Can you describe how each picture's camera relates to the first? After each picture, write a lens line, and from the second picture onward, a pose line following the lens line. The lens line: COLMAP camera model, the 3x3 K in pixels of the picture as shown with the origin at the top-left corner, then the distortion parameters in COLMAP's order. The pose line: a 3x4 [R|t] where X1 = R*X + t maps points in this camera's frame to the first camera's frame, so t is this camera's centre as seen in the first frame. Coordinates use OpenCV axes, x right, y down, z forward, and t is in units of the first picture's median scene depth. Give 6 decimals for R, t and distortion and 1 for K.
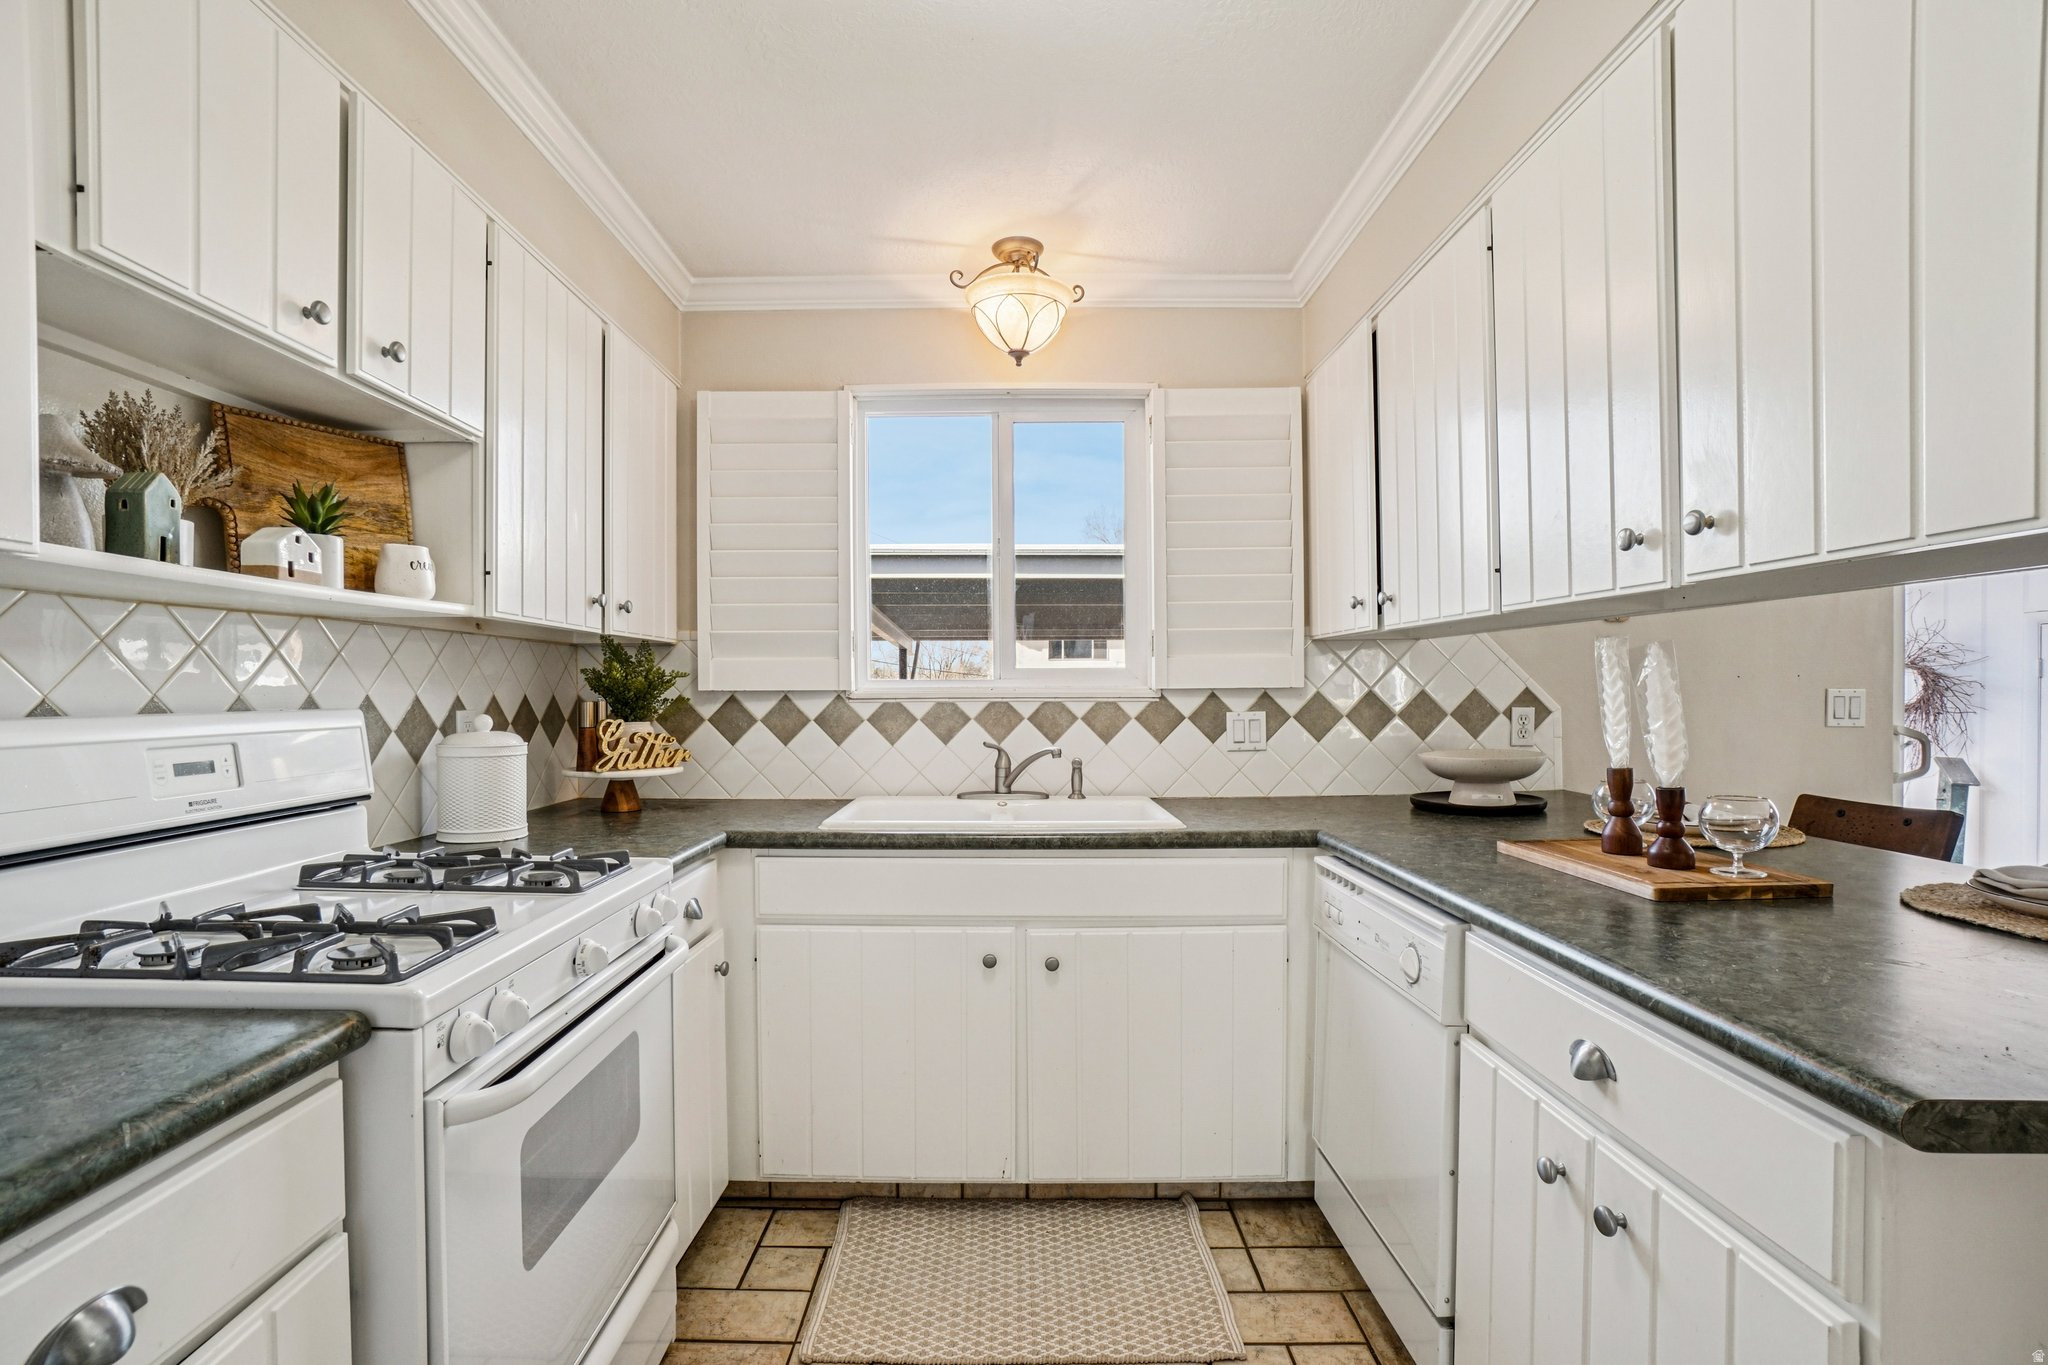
lens RADIAL K [[920.7, 0, 1019.6], [0, 920.7, 691.4], [0, 0, 1]] dist [-0.065523, 0.022984]
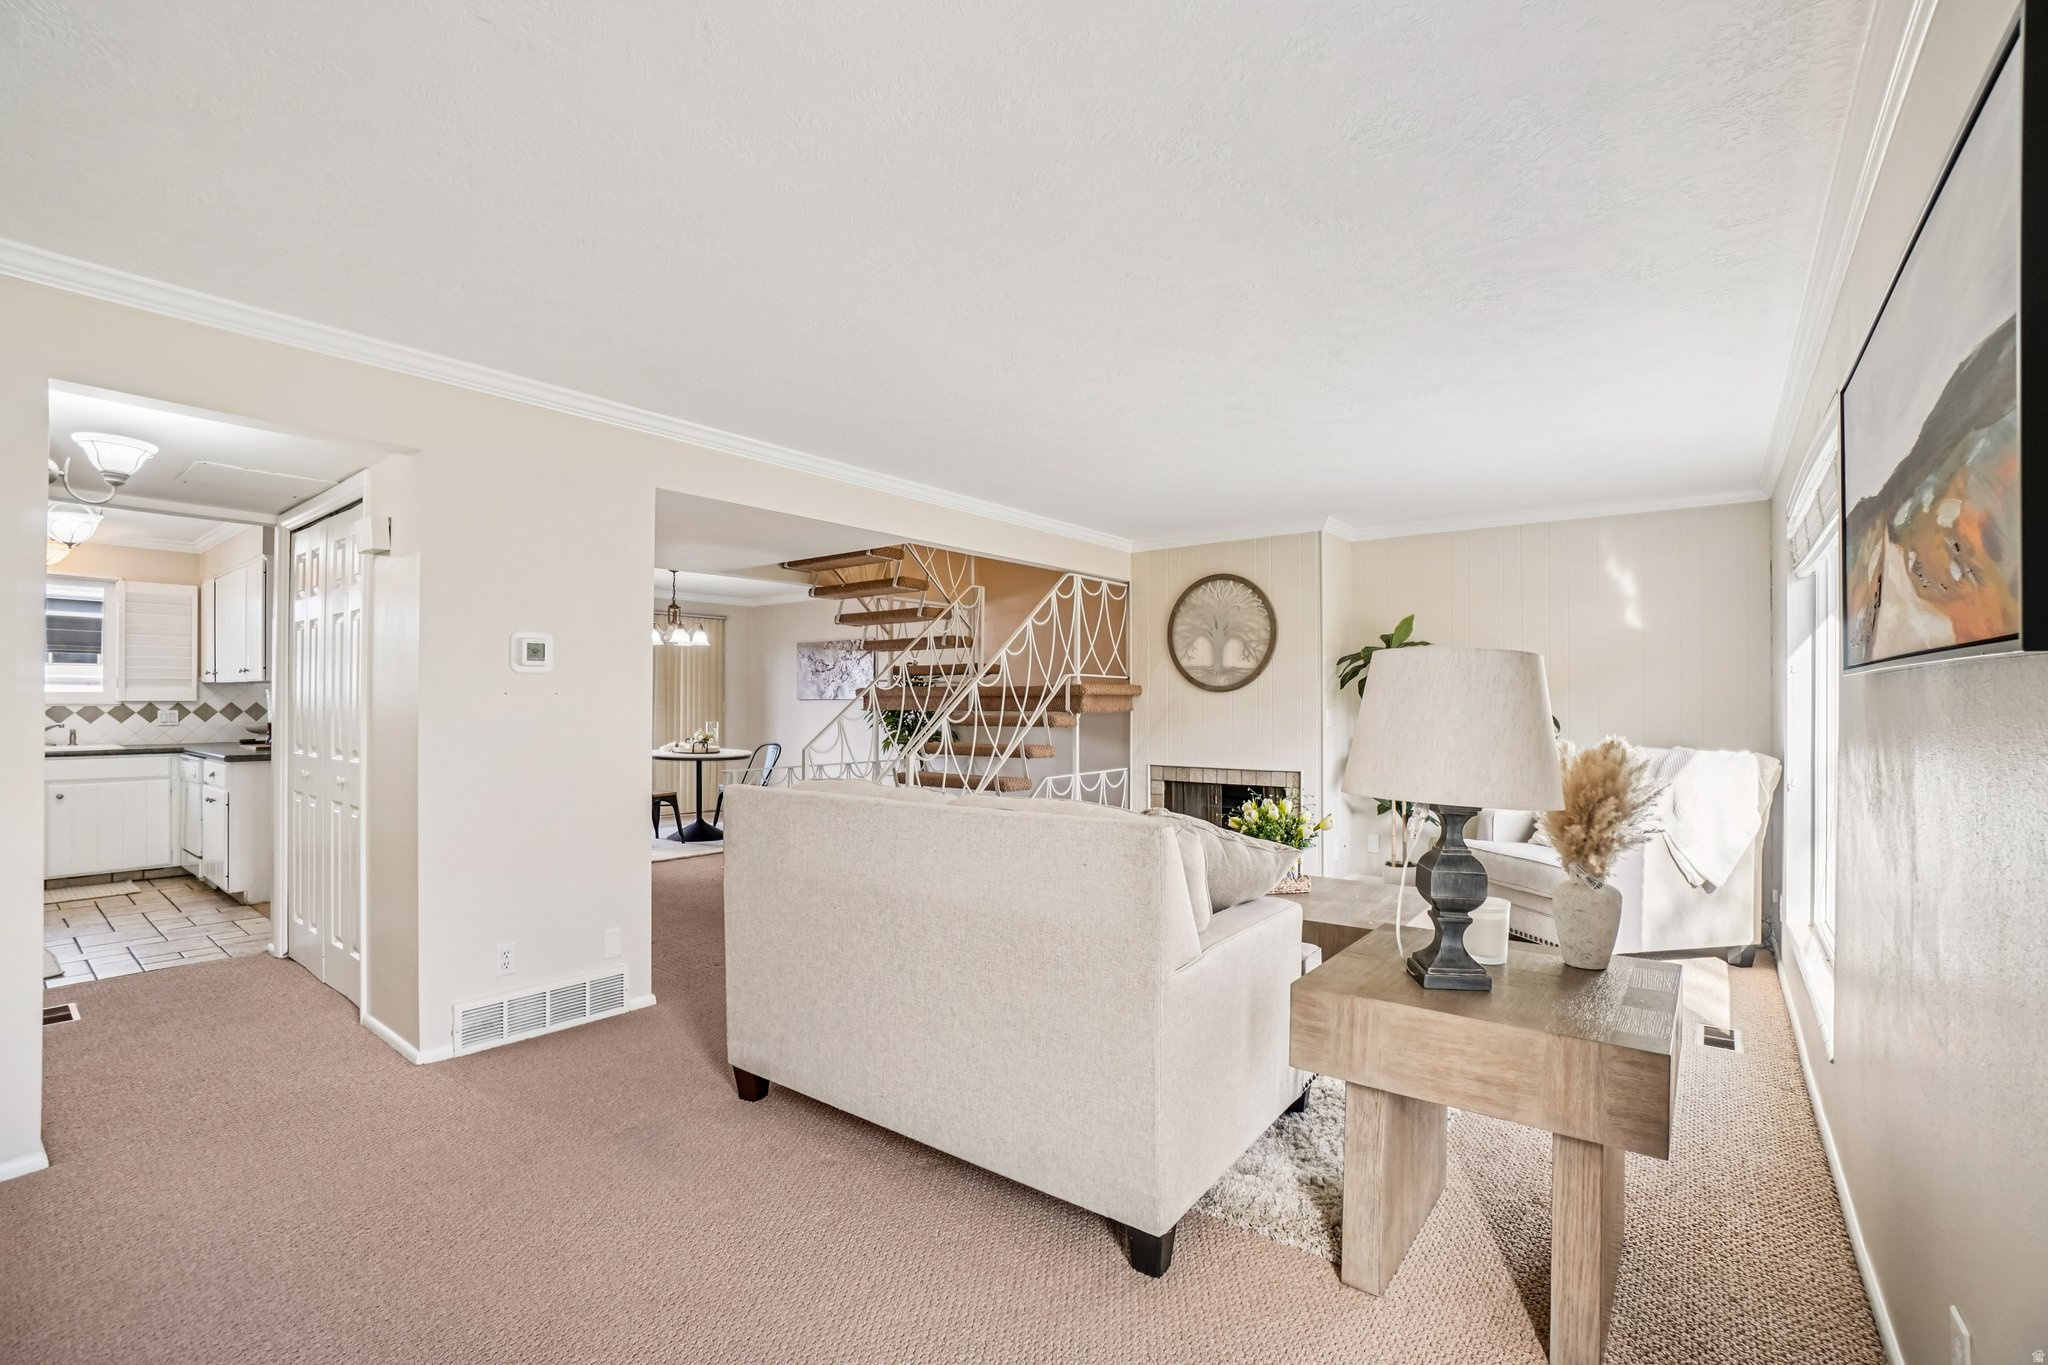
lens RADIAL K [[882.7, 0, 1063.7], [0, 882.7, 708.0], [0, 0, 1]] dist [-0.060463, 0.012855]
pose [[0.599862, 0.003126, 0.800098, -0.145614], [-0.004518, 0.999990, -0.000519, 0.006924], [-0.800091, -0.003304, 0.599870, -2.880742]]
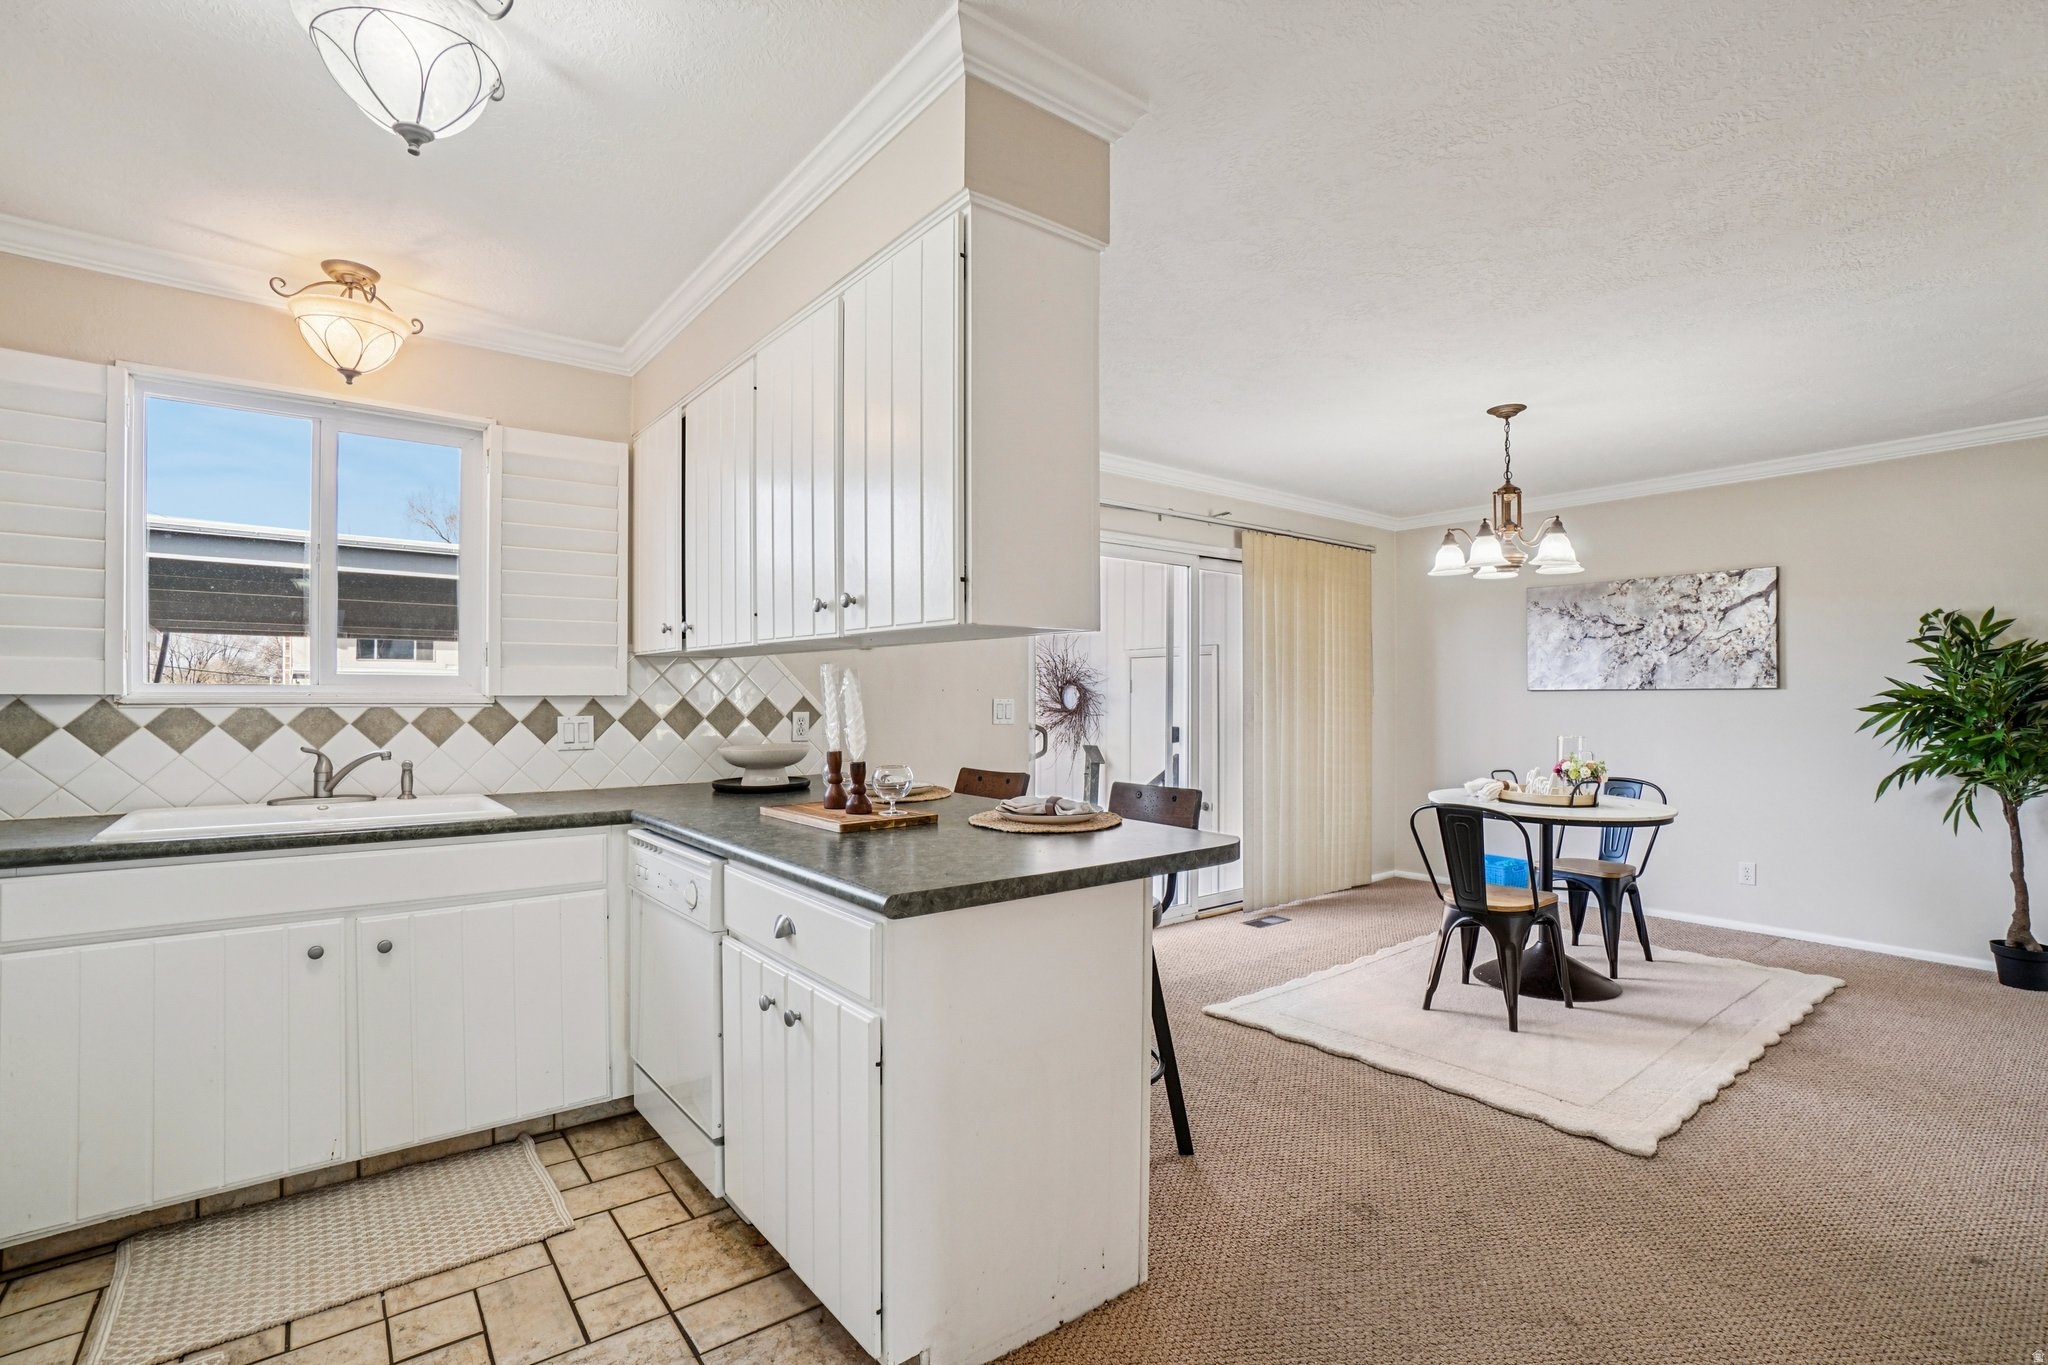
lens RADIAL K [[917.9, 0, 996.9], [0, 917.9, 698.8], [0, 0, 1]] dist [-0.062574, 0.023671]
pose [[0.792639, 0.005457, 0.609667, -0.034451], [-0.005700, 0.999983, -0.001539, -0.000874], [-0.609664, -0.002255, 0.792656, -0.273488]]
